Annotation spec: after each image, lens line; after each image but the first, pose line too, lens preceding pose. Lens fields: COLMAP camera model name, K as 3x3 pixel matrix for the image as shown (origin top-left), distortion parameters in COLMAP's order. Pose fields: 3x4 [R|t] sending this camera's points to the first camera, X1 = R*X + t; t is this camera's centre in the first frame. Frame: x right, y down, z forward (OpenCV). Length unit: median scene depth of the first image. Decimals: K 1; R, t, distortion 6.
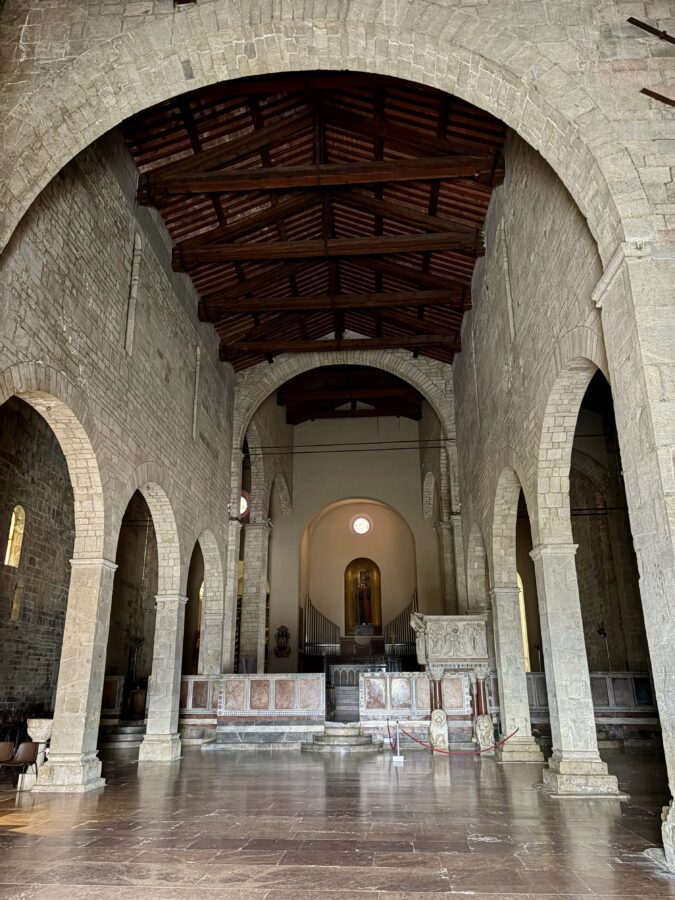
lens RADIAL K [[675.7, 0, 333.5], [0, 675.7, 452.8], [0, 0, 1]] dist [0.055872, -0.058121]
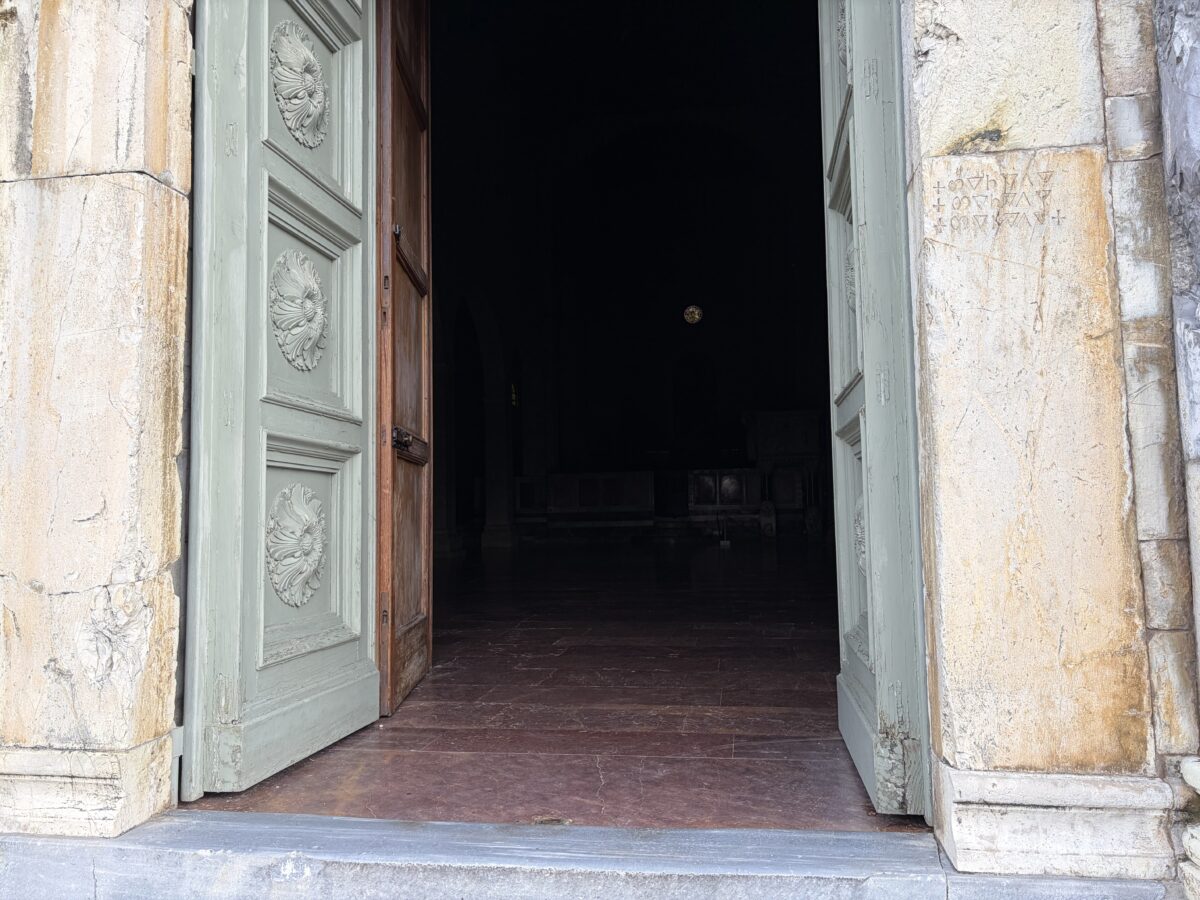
lens RADIAL K [[900.9, 0, 597.6], [0, 900.9, 450.8], [0, 0, 1]] dist [0.055872, -0.058121]
pose [[0.997273, -0.020961, -0.070765, 0.000184], [0.038515, 0.965713, 0.256740, -0.044371], [0.062957, -0.258765, 0.963886, -0.263345]]
